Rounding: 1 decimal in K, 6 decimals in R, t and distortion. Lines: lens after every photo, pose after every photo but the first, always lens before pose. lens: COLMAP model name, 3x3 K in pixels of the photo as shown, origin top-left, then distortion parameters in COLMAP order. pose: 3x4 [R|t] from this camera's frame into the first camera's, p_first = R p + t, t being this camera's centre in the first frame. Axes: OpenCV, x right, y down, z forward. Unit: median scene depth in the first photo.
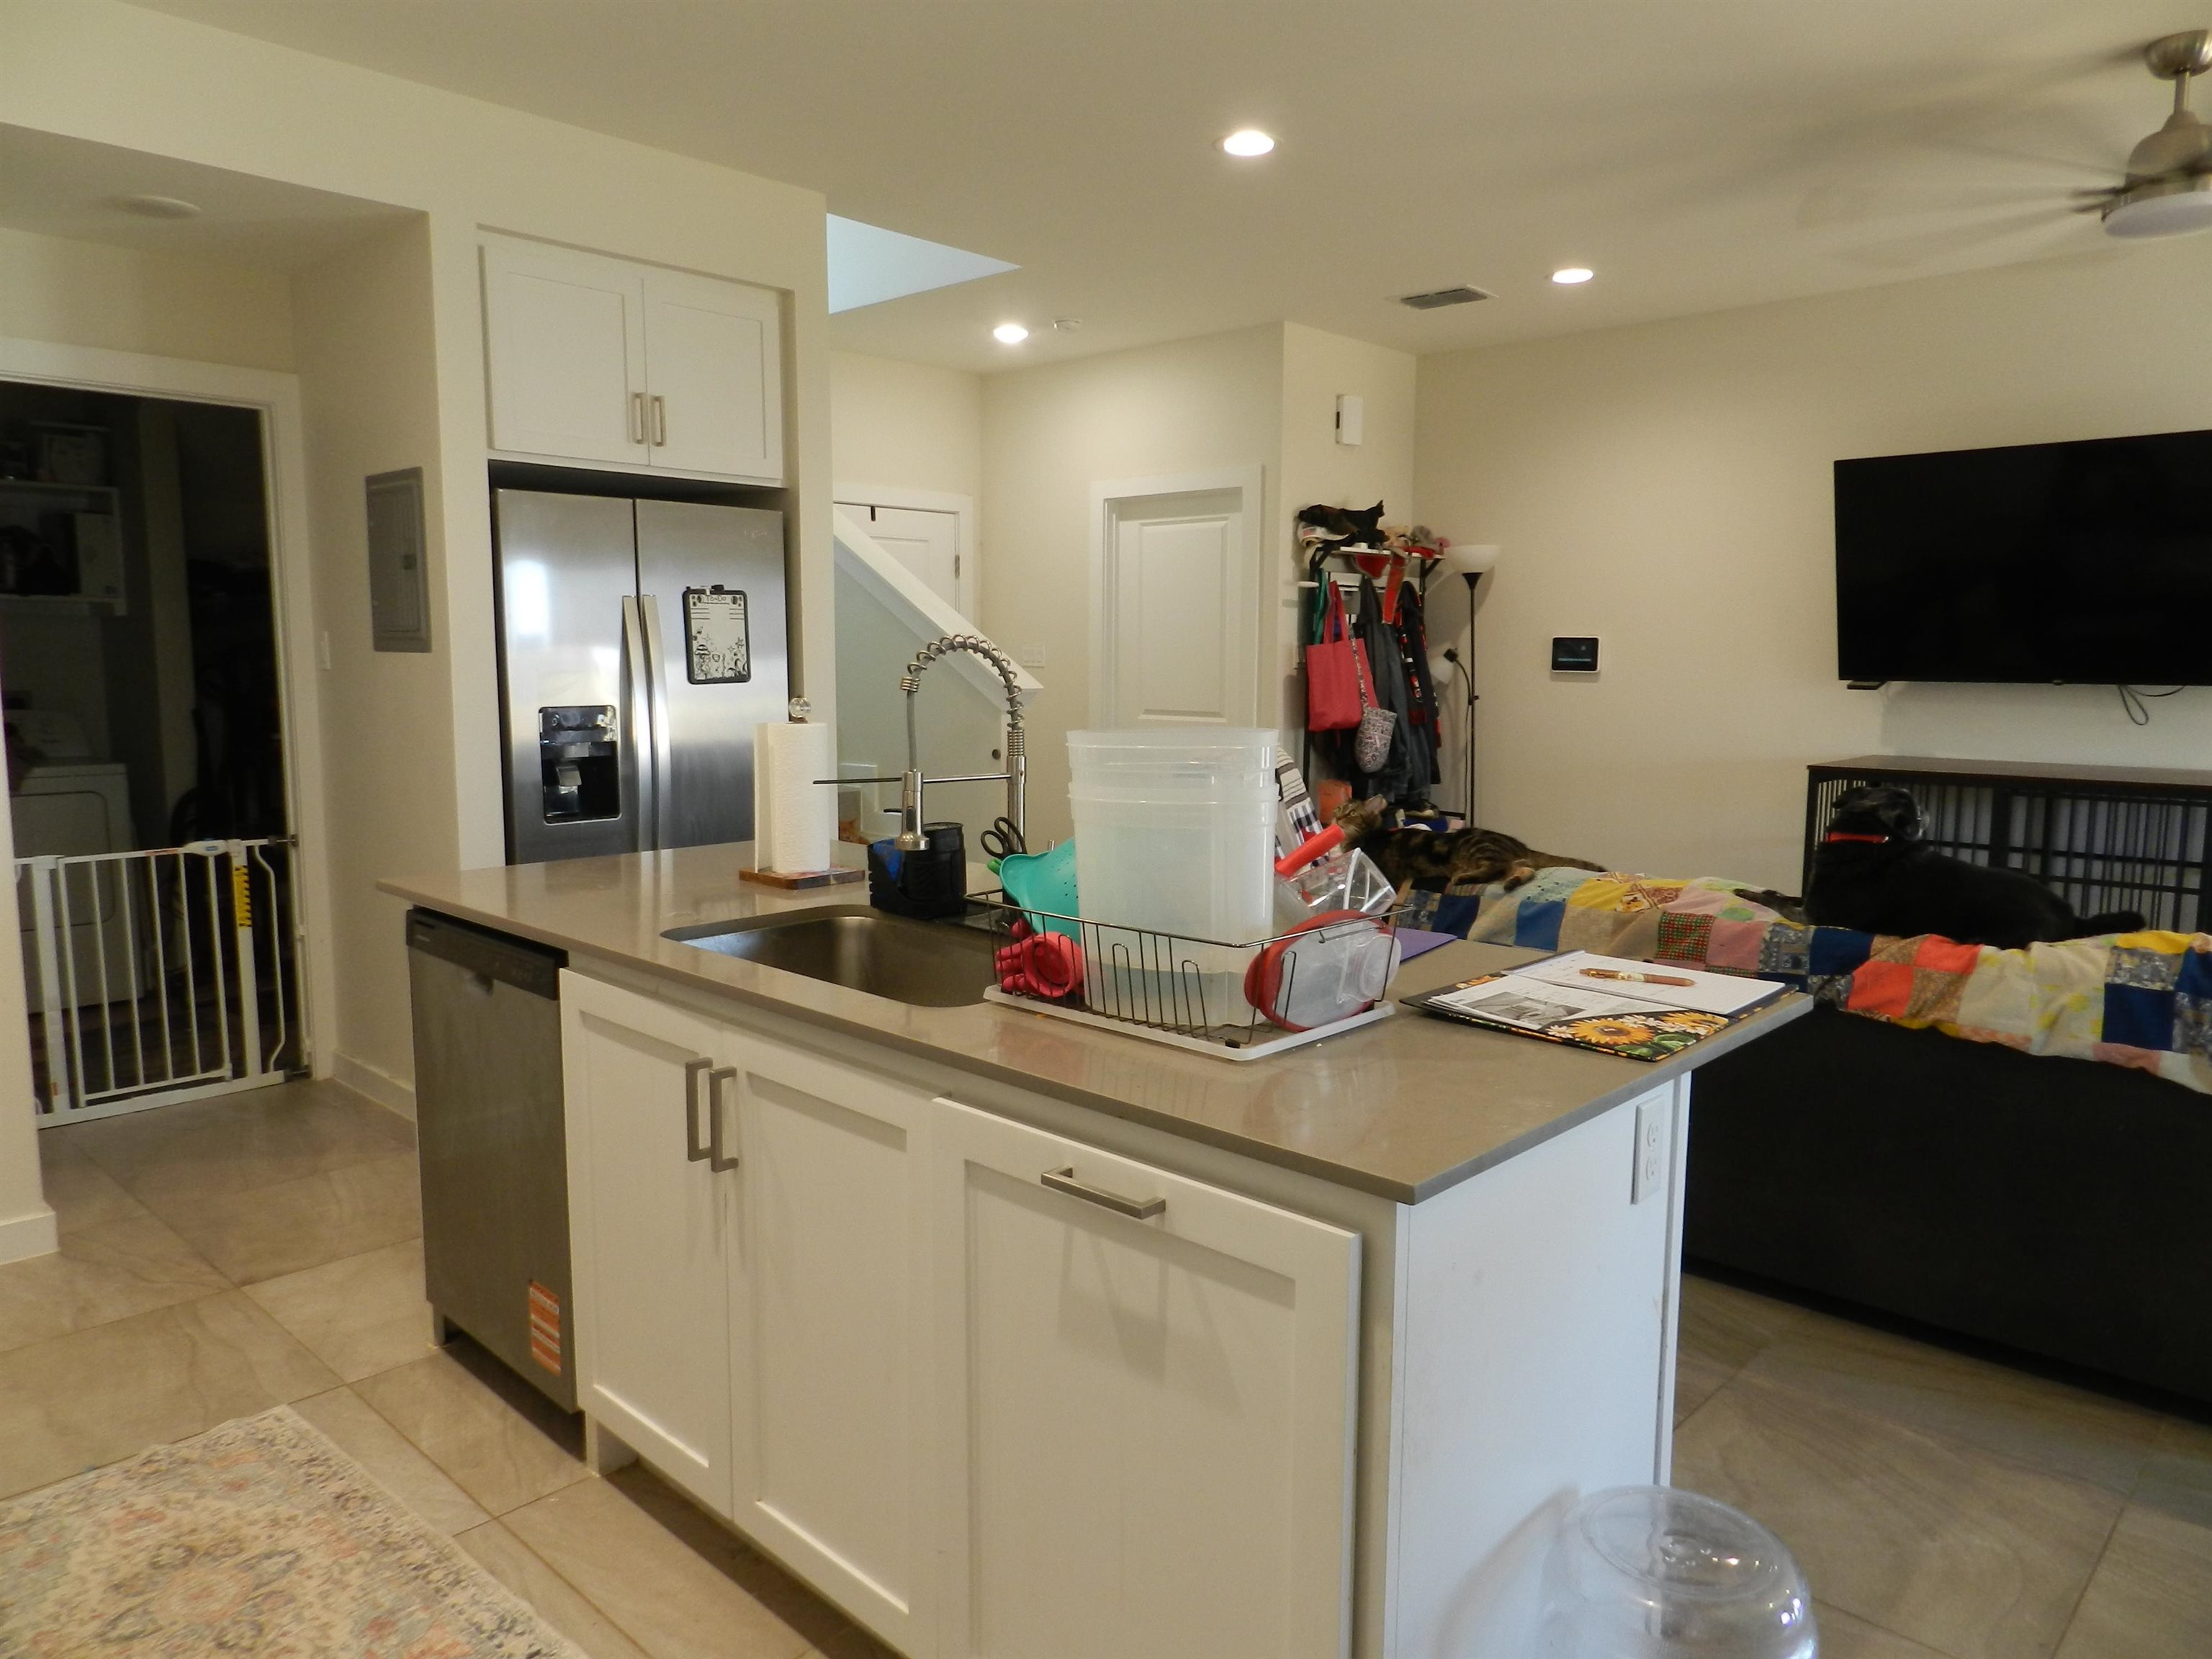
lens RADIAL K [[1481.6, 0, 1104.2], [0, 1481.6, 837.2], [0, 0, 1]] dist [0.009548, -0.002925]
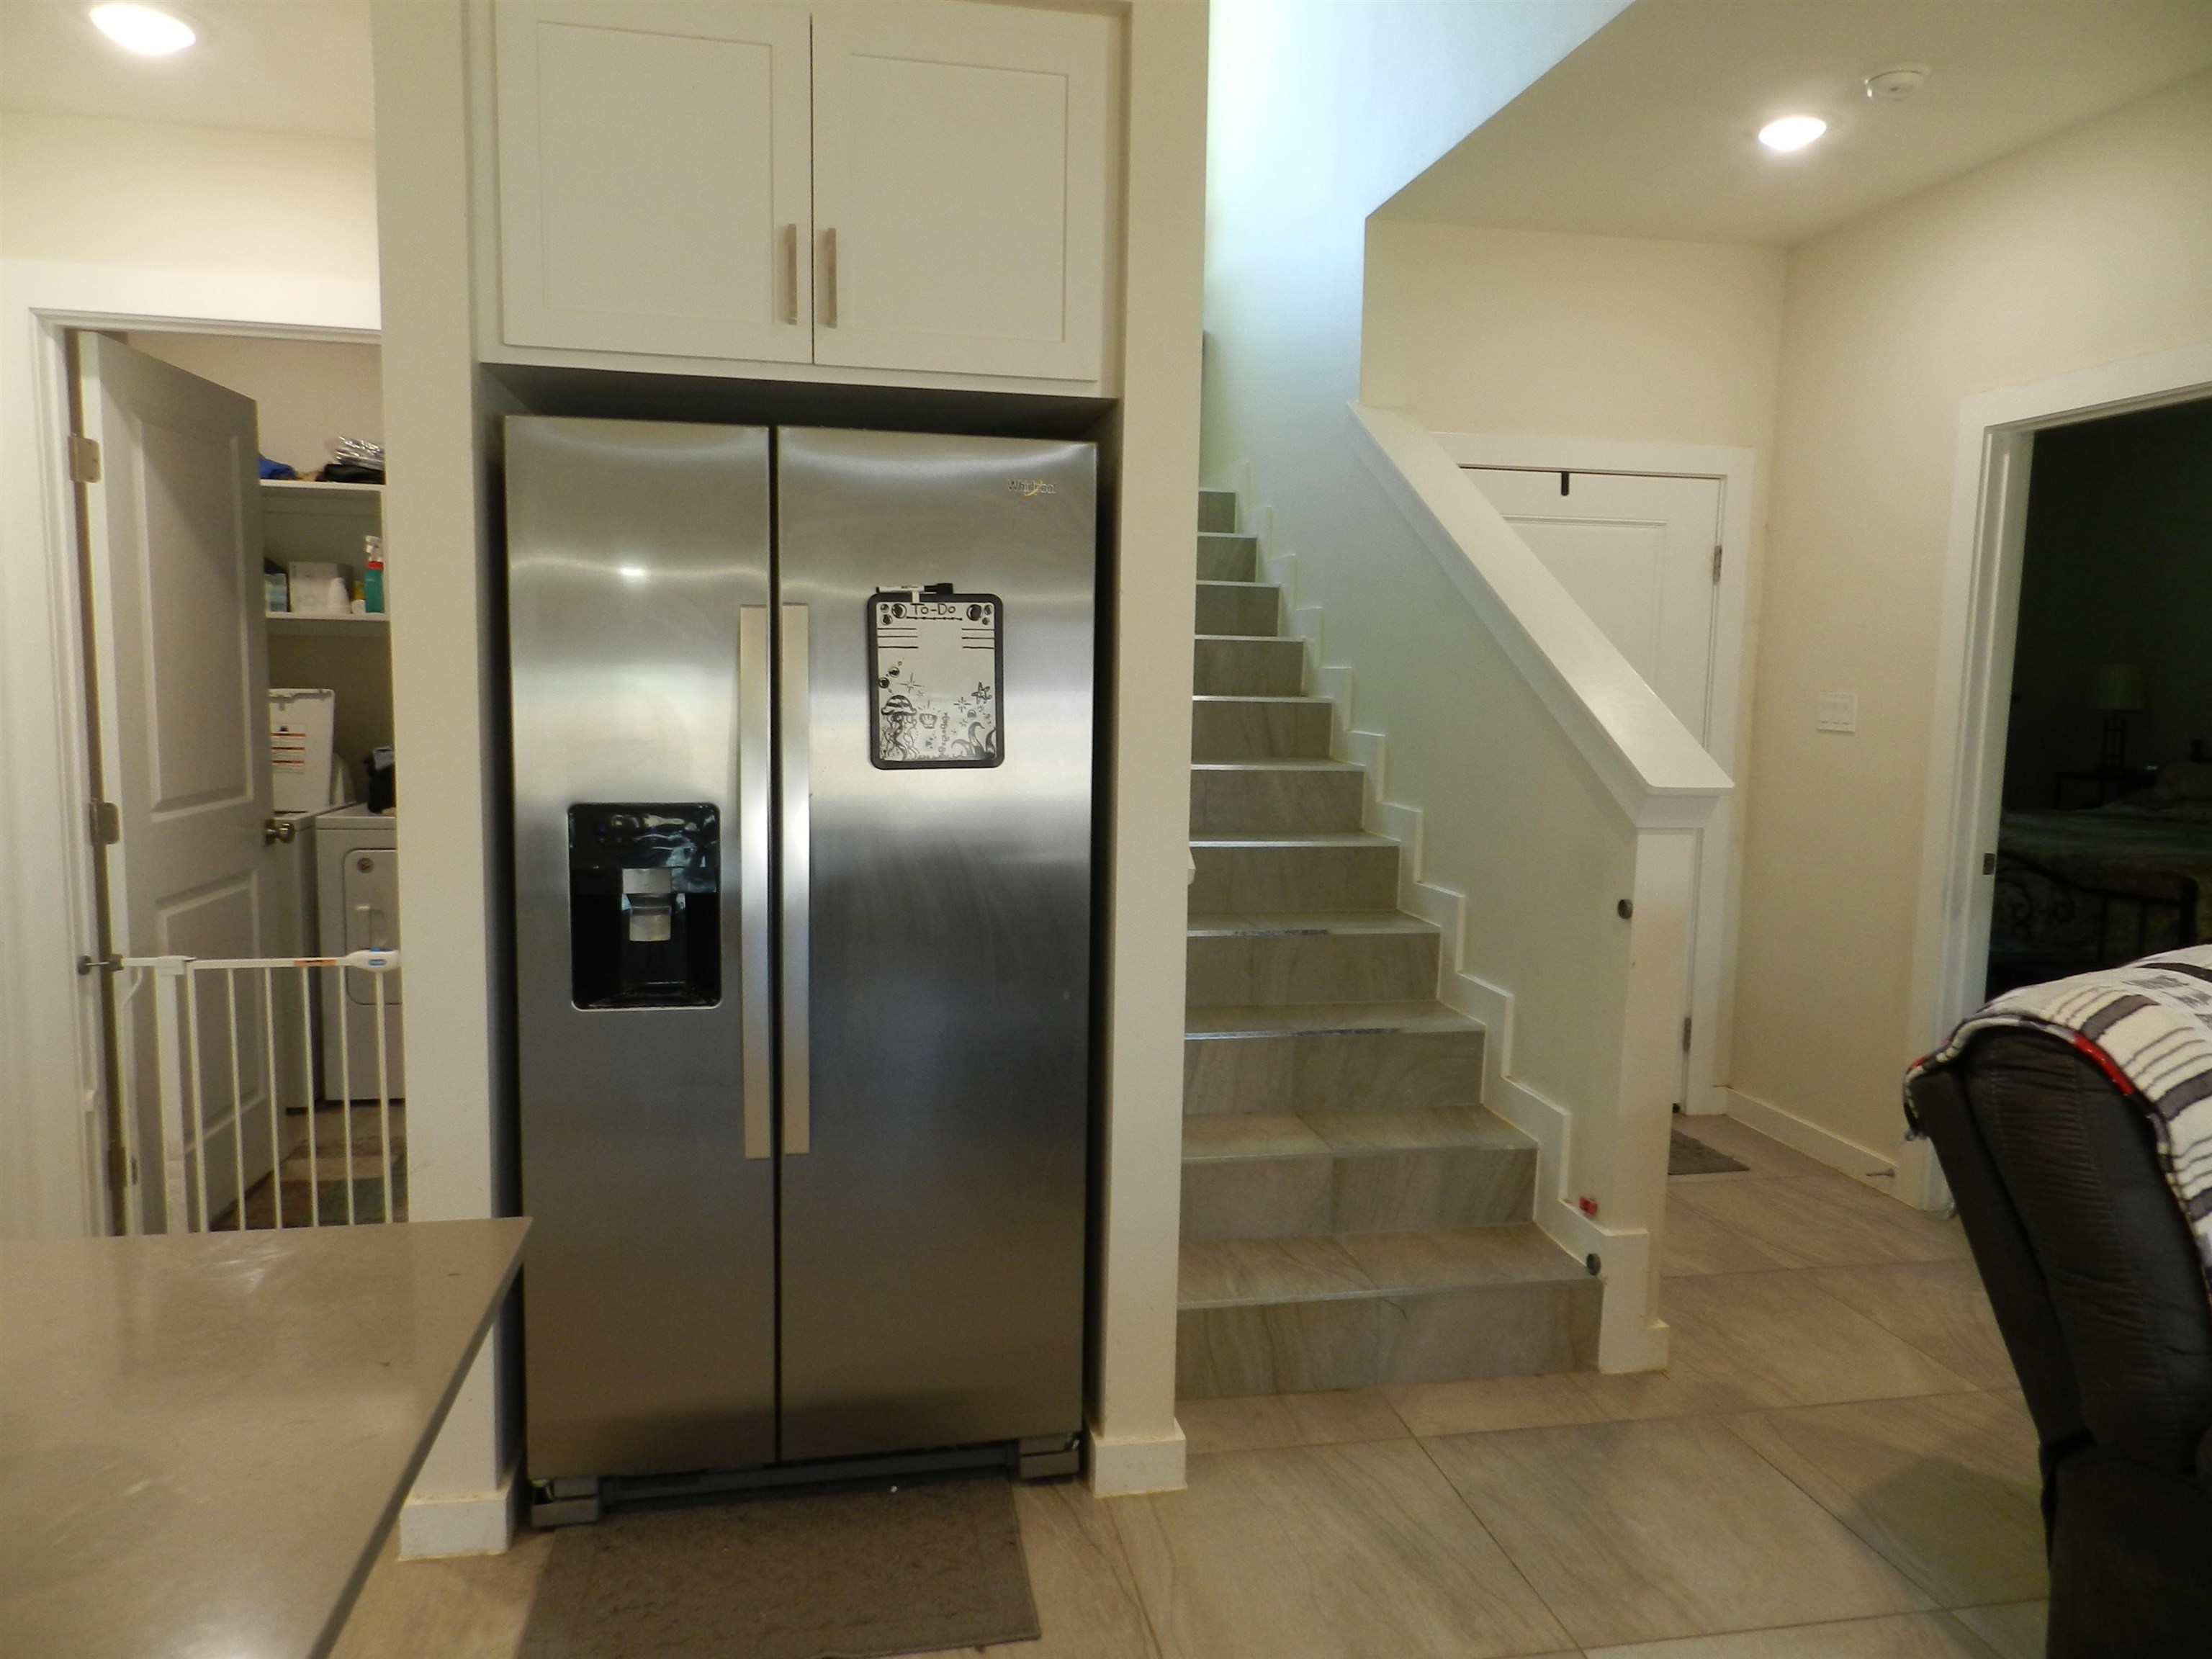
lens RADIAL K [[1481.6, 0, 1095.3], [0, 1481.6, 833.7], [0, 0, 1]] dist [0.009548, -0.002925]
pose [[0.809880, 0.073915, -0.581920, 0.084014], [-0.087248, 0.996174, 0.005106, -0.074328], [0.580071, 0.046636, 0.813230, 0.507601]]
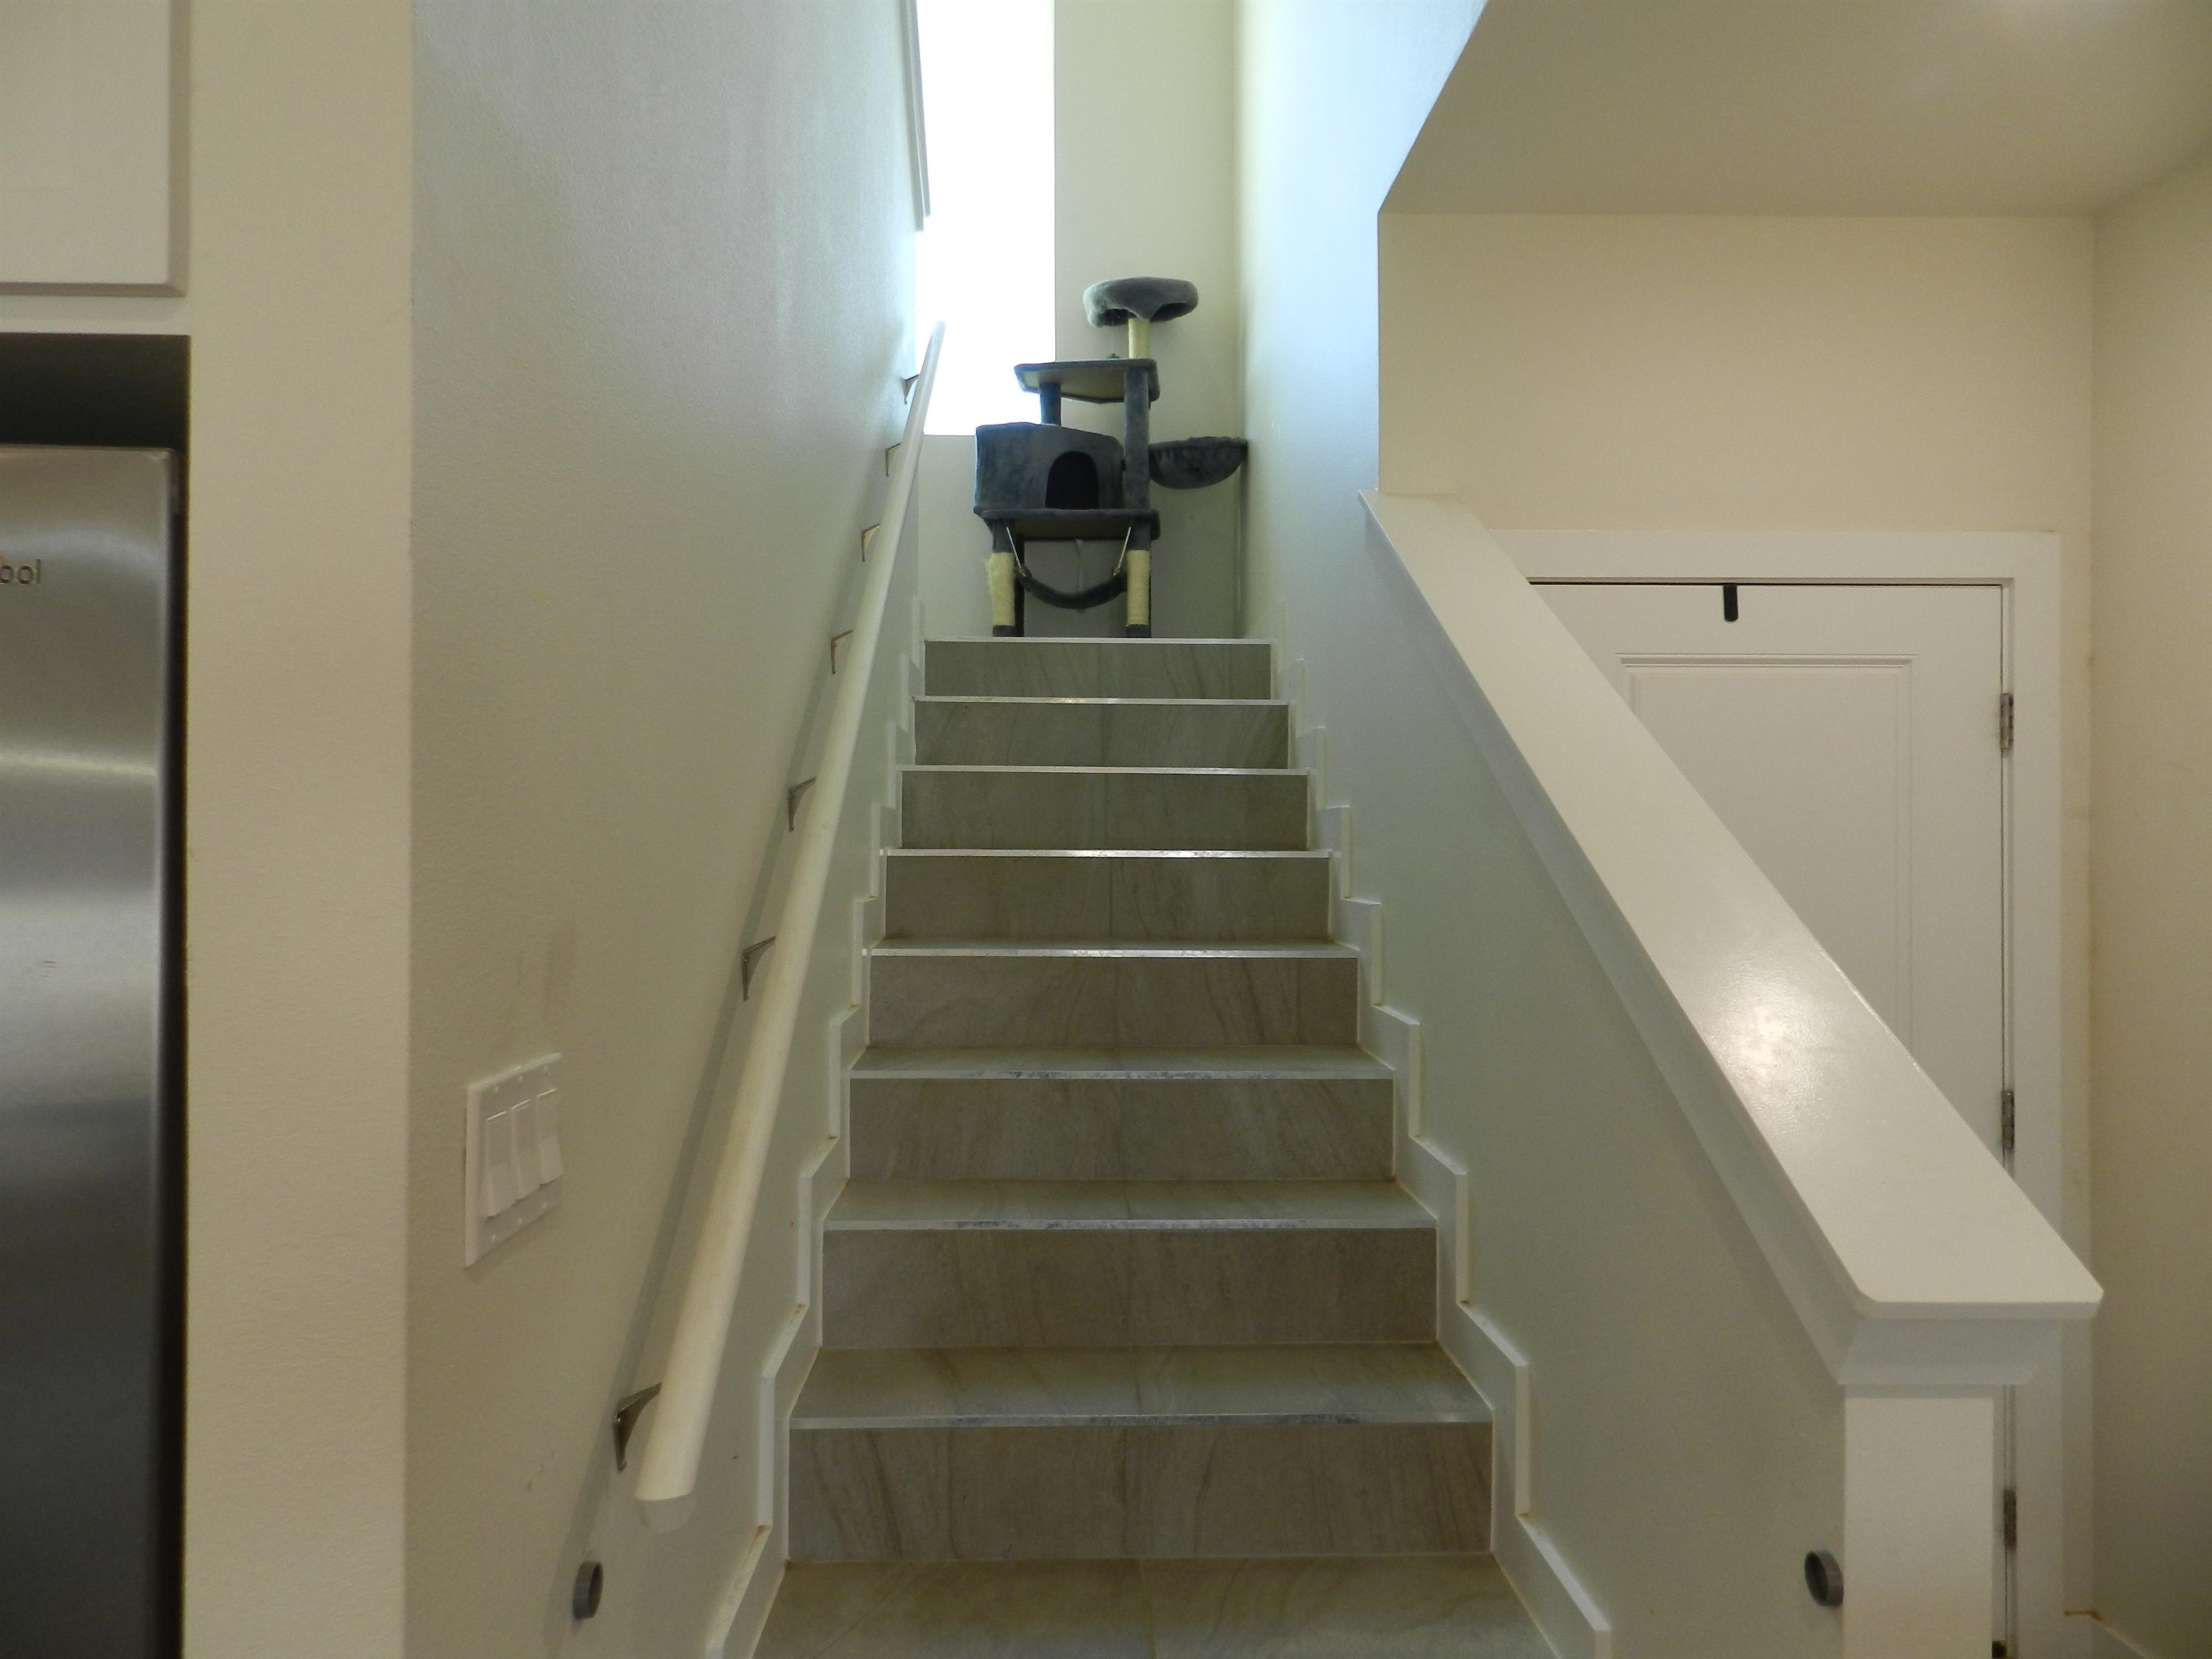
lens RADIAL K [[1481.6, 0, 1094.2], [0, 1481.6, 839.2], [0, 0, 1]] dist [0.009548, -0.002925]
pose [[0.706457, -0.008131, -0.707709, 0.004158], [-0.085024, 0.991717, -0.096268, -0.140900], [0.702630, 0.128181, 0.699914, 0.833124]]
